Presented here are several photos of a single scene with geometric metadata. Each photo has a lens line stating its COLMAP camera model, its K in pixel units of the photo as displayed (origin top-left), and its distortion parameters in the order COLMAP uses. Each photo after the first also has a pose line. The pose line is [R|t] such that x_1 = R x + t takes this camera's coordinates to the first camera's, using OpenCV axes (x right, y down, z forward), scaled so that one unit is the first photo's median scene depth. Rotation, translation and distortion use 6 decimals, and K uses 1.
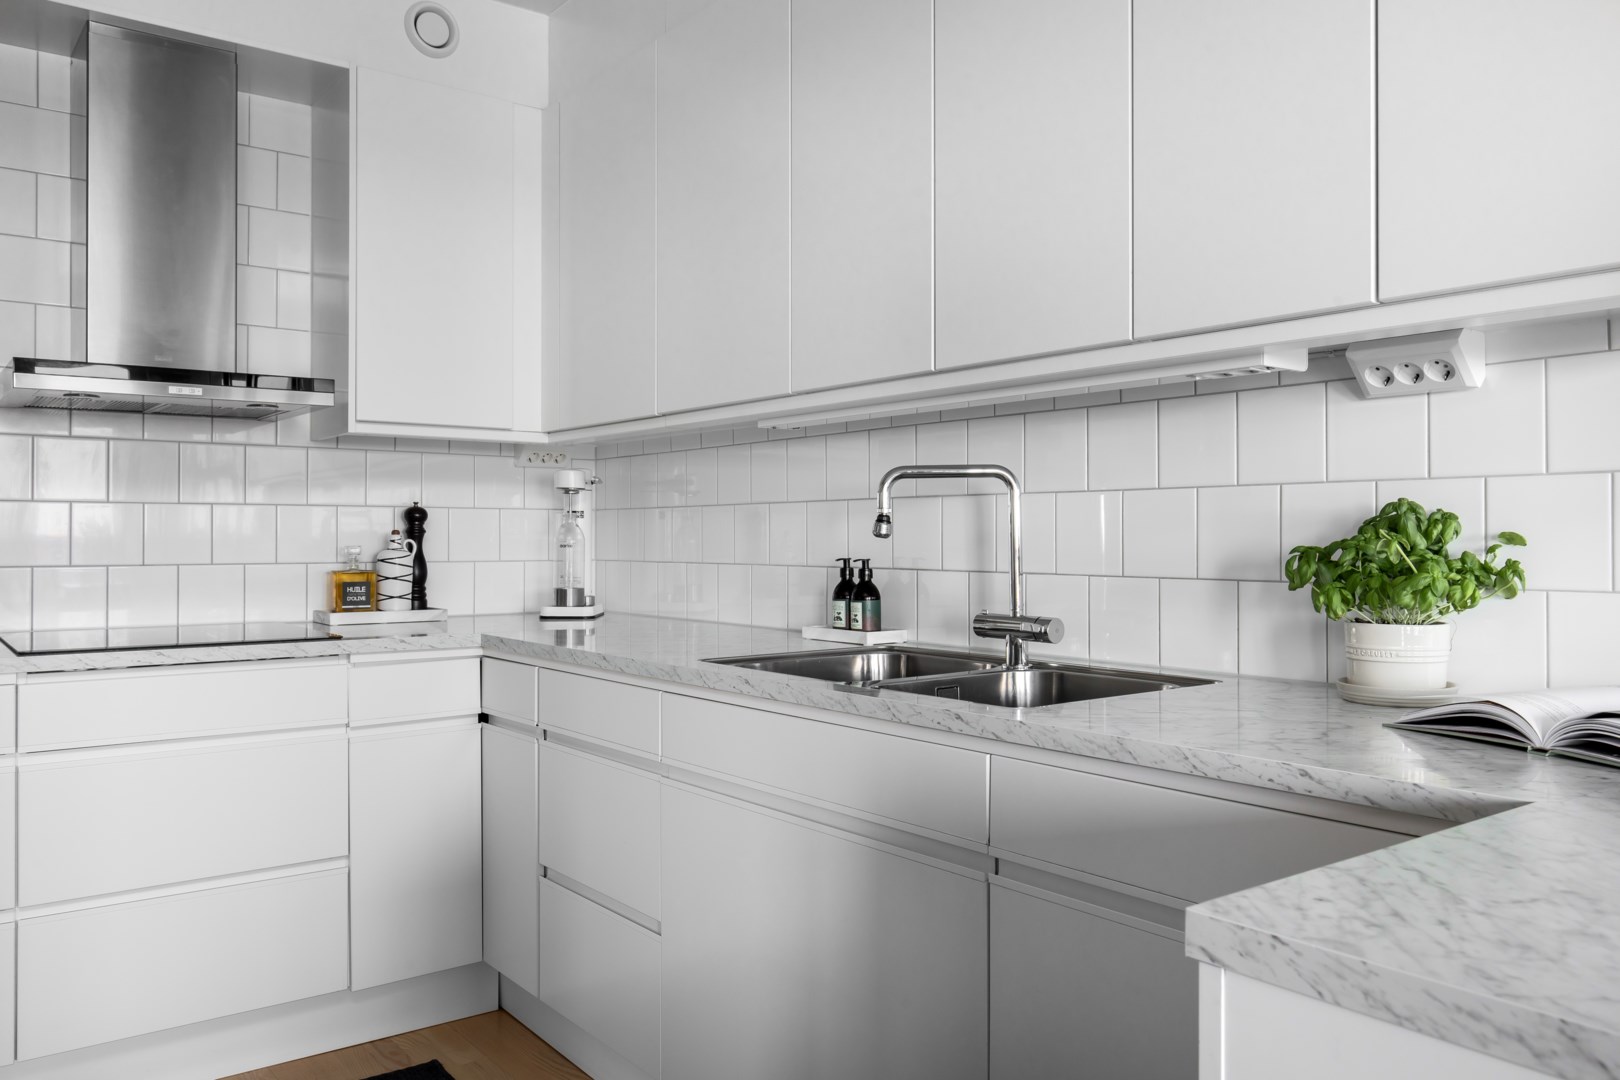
lens RADIAL K [[1225.6, 0, 810.8], [0, 1225.6, 528.1], [0, 0, 1]] dist [0.005044, -0.002066]
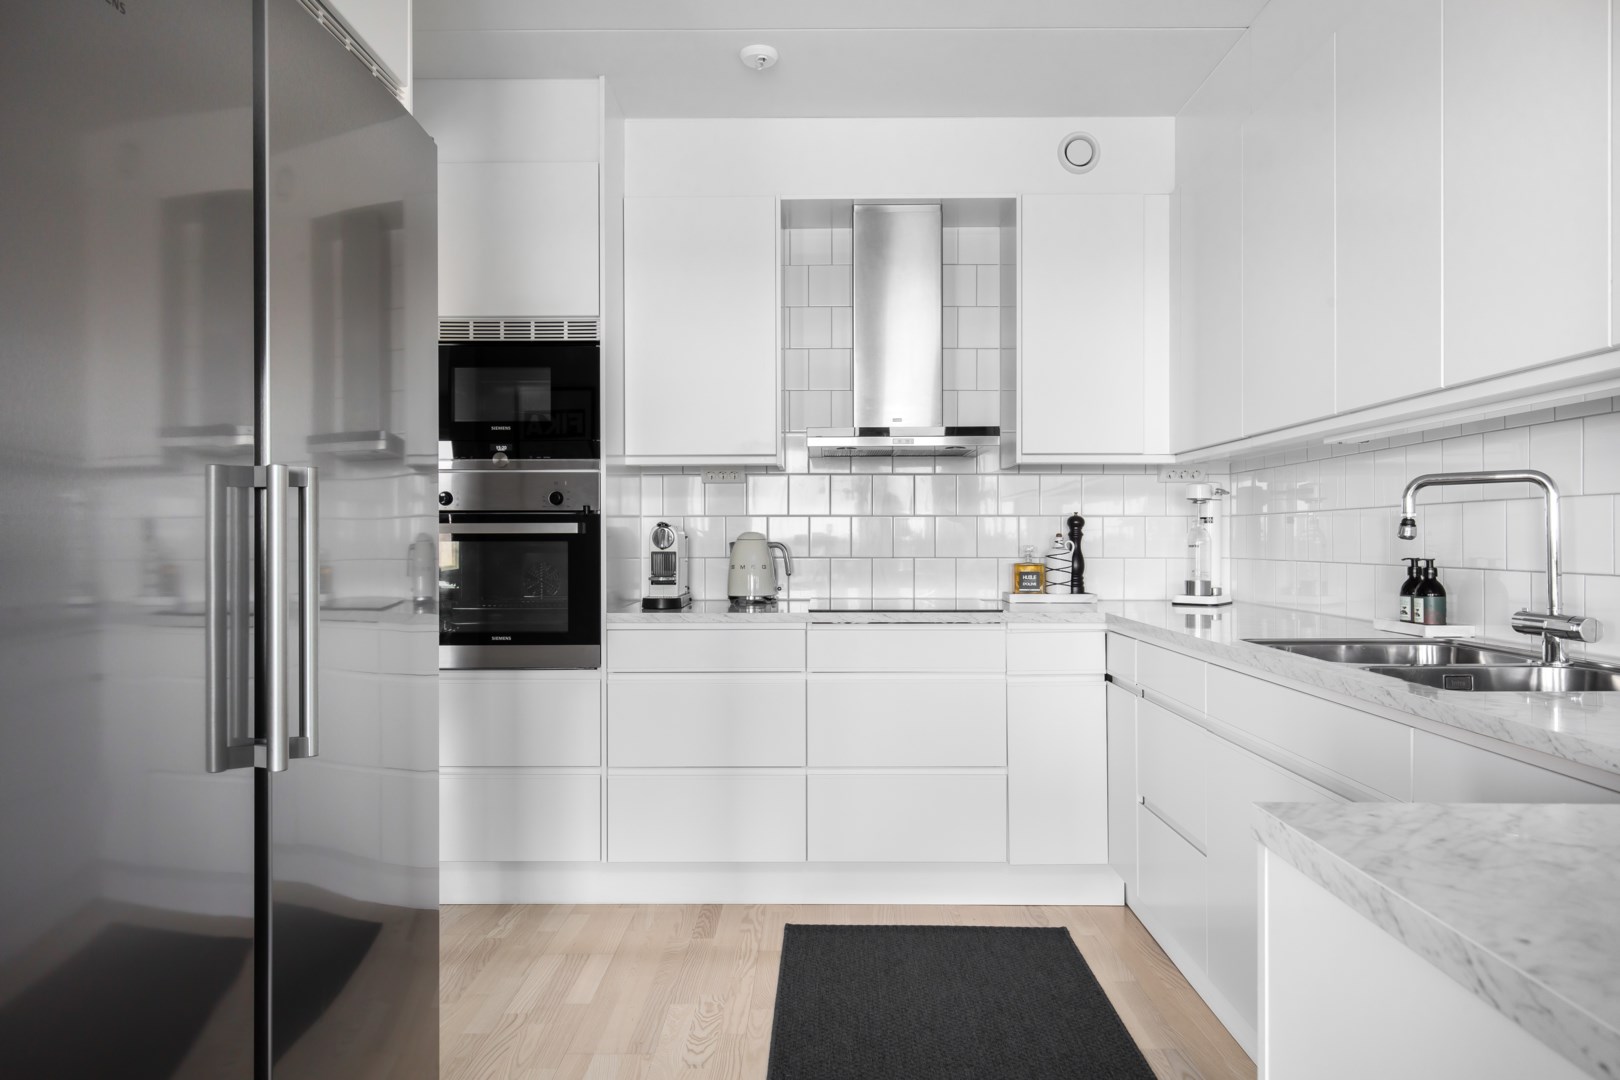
lens RADIAL K [[1041.2, 0, 803.7], [0, 1041.2, 537.3], [0, 0, 1]] dist [-0.001830, -0.004486]
pose [[0.782754, -0.000627, -0.622331, 0.185034], [0.004260, 0.999981, 0.004351, -0.000340], [0.622317, -0.006057, 0.782742, -0.071569]]
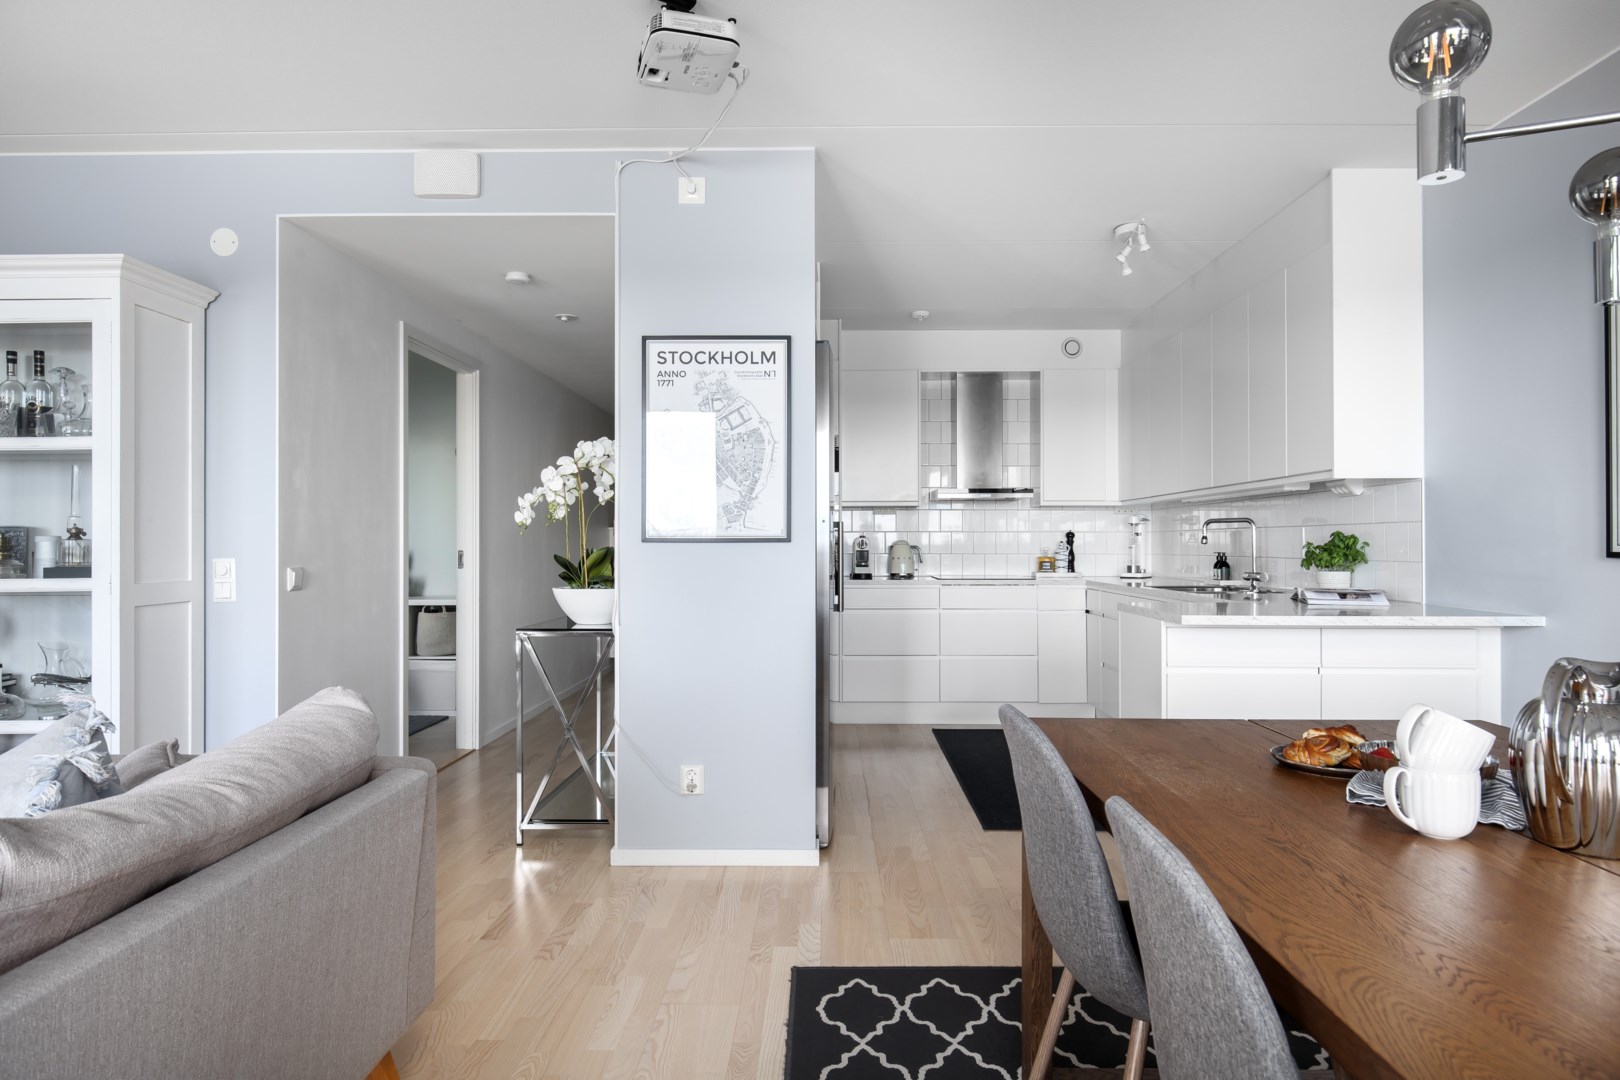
lens RADIAL K [[973.8, 0, 798.4], [0, 973.8, 537.0], [0, 0, 1]] dist [0.001567, -0.000019]
pose [[0.779600, -0.004349, -0.626262, 0.632680], [0.004193, 0.999990, -0.001726, -0.007120], [0.626263, -0.001280, 0.779611, -1.159669]]
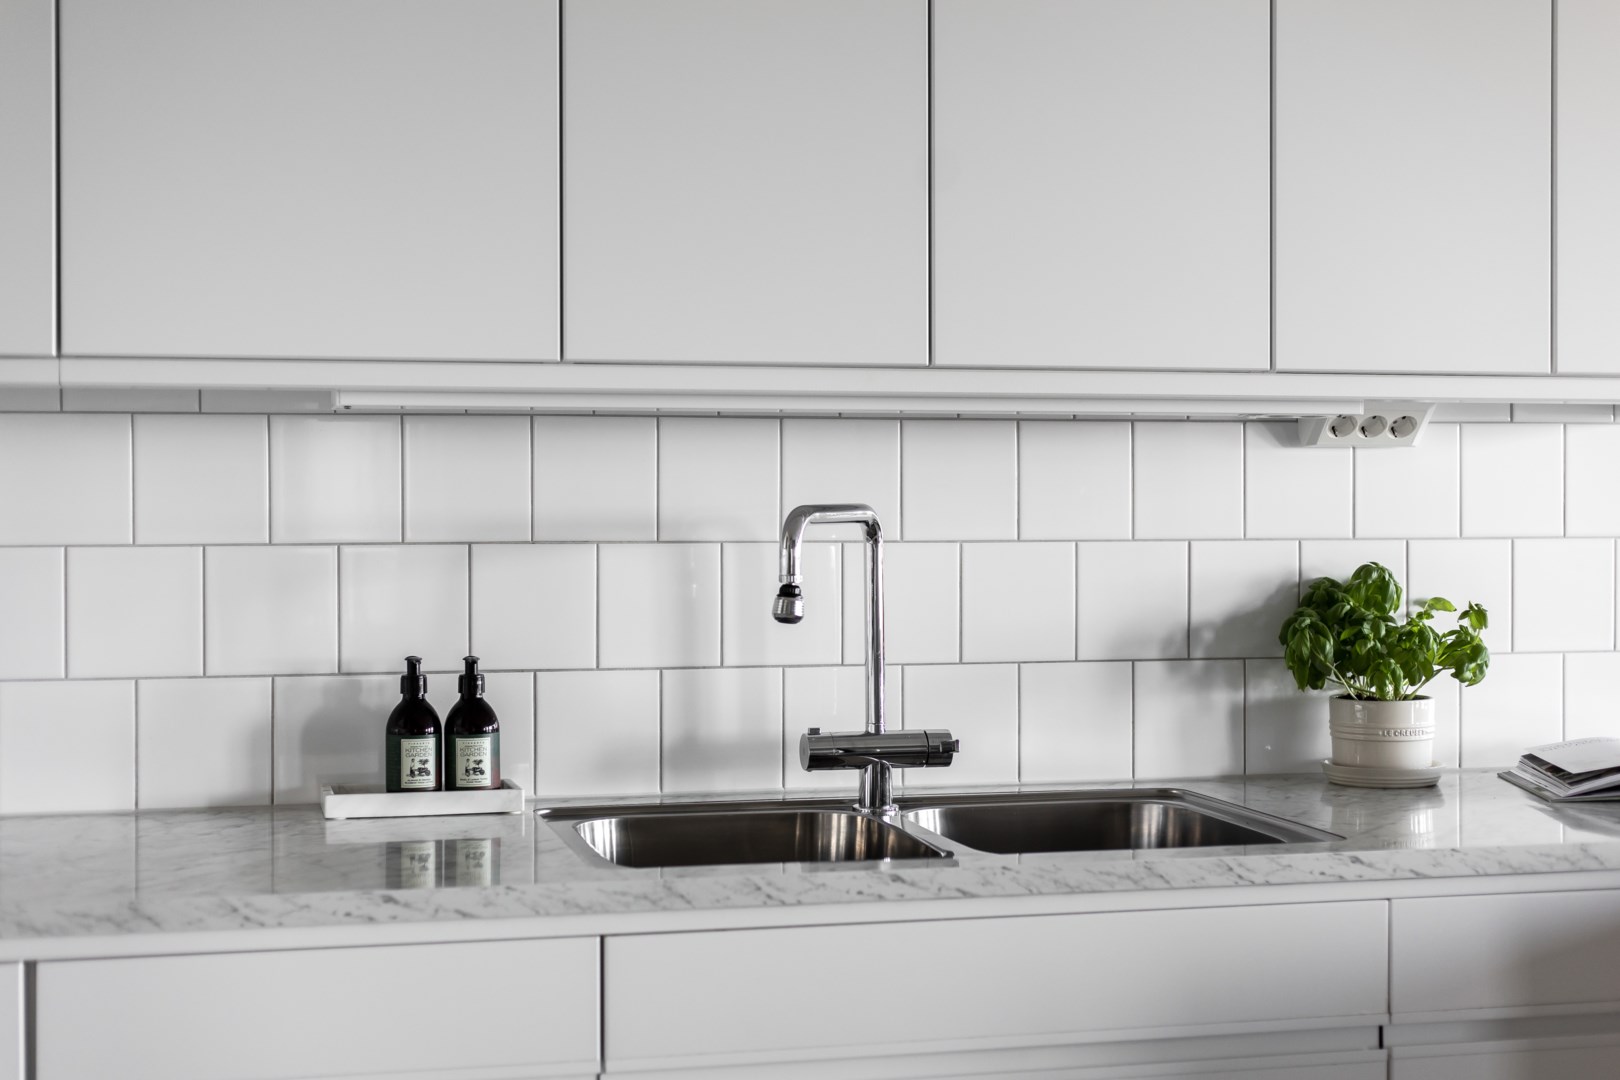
lens RADIAL K [[2386.5, 0, 806.5], [0, 2386.5, 535.7], [0, 0, 1]] dist [0.012629, 0.000000]
pose [[0.396177, -0.008930, 0.918131, -0.867387], [-0.005042, 0.999916, 0.011901, -0.041584], [-0.918160, -0.009344, 0.396099, 0.445156]]
